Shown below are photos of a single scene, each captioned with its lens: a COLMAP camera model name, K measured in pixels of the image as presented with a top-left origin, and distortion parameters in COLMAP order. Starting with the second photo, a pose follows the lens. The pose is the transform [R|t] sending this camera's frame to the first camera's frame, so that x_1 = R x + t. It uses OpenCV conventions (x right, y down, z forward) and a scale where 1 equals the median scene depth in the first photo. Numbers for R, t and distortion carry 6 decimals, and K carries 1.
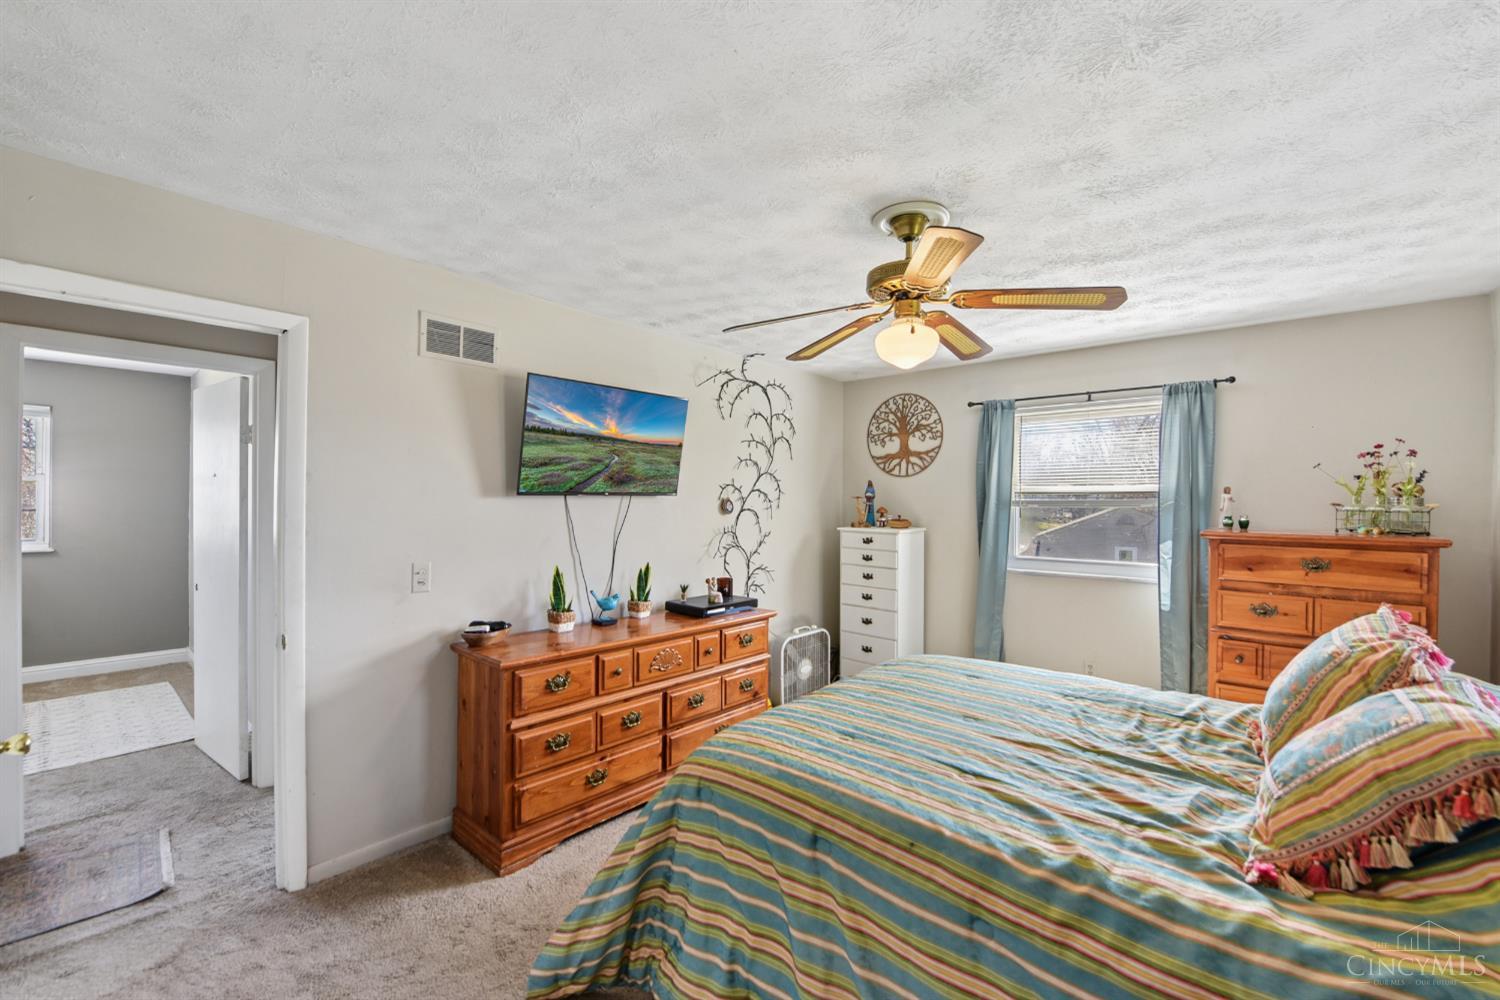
lens RADIAL K [[611.2, 0, 760.3], [0, 611.2, 499.9], [0, 0, 1]] dist [-0.017578, -0.000707]
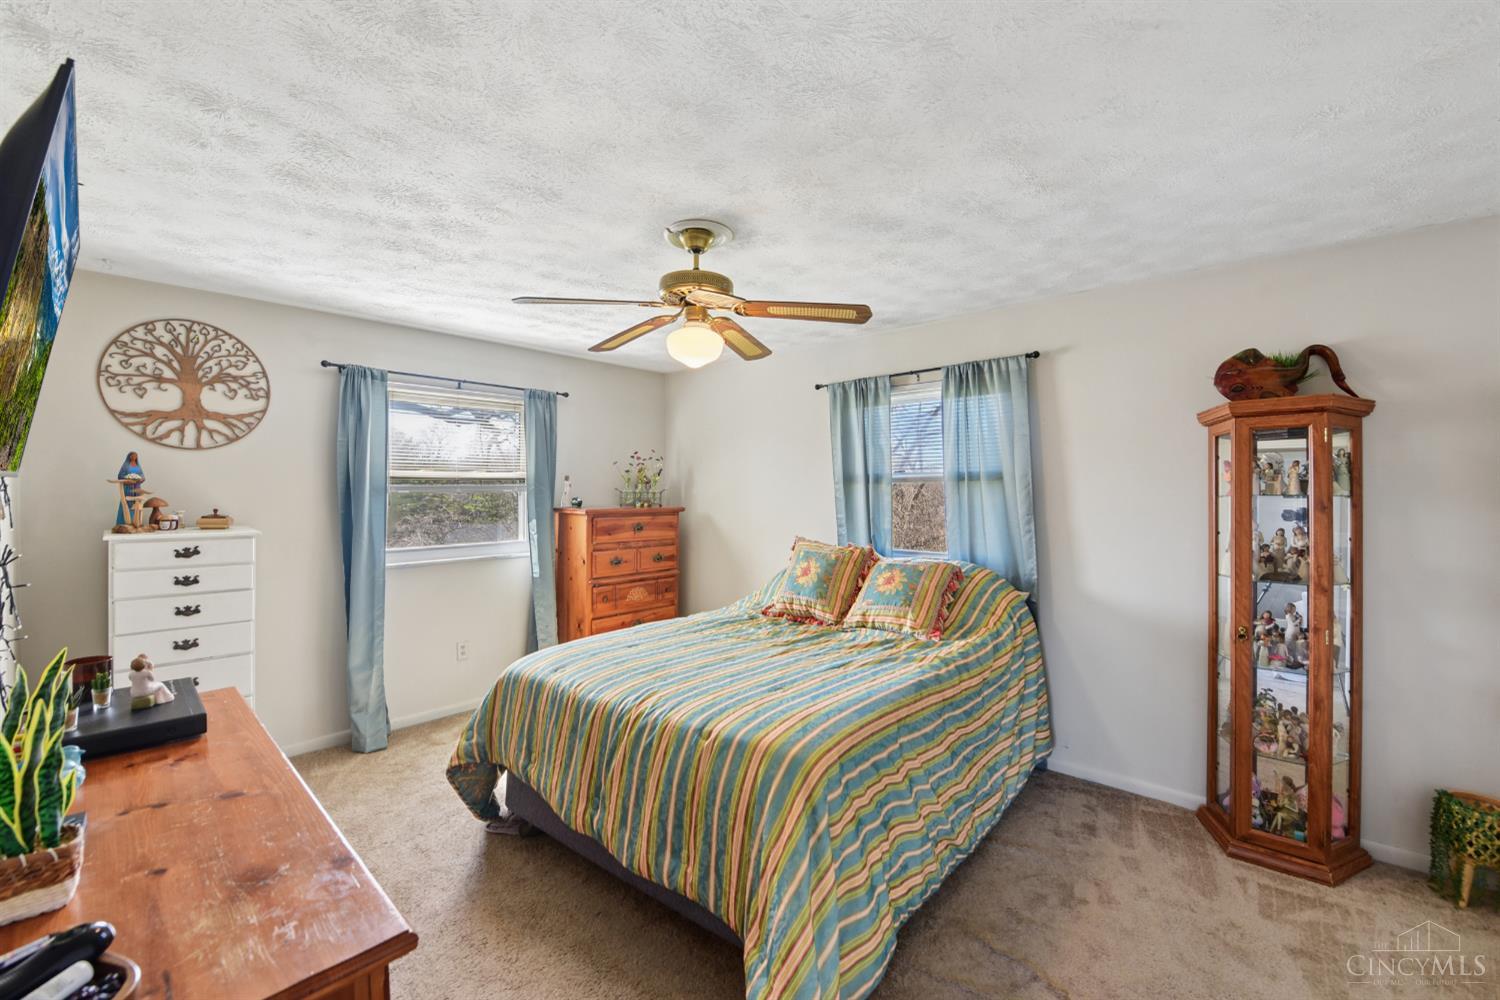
lens RADIAL K [[611.2, 0, 760.8], [0, 611.2, 492.0], [0, 0, 1]] dist [-0.017578, -0.000707]
pose [[0.007954, -0.011697, 0.999900, -0.429722], [-0.001477, 0.999930, 0.011709, -0.001635], [-0.999967, -0.001570, 0.007936, 0.432684]]
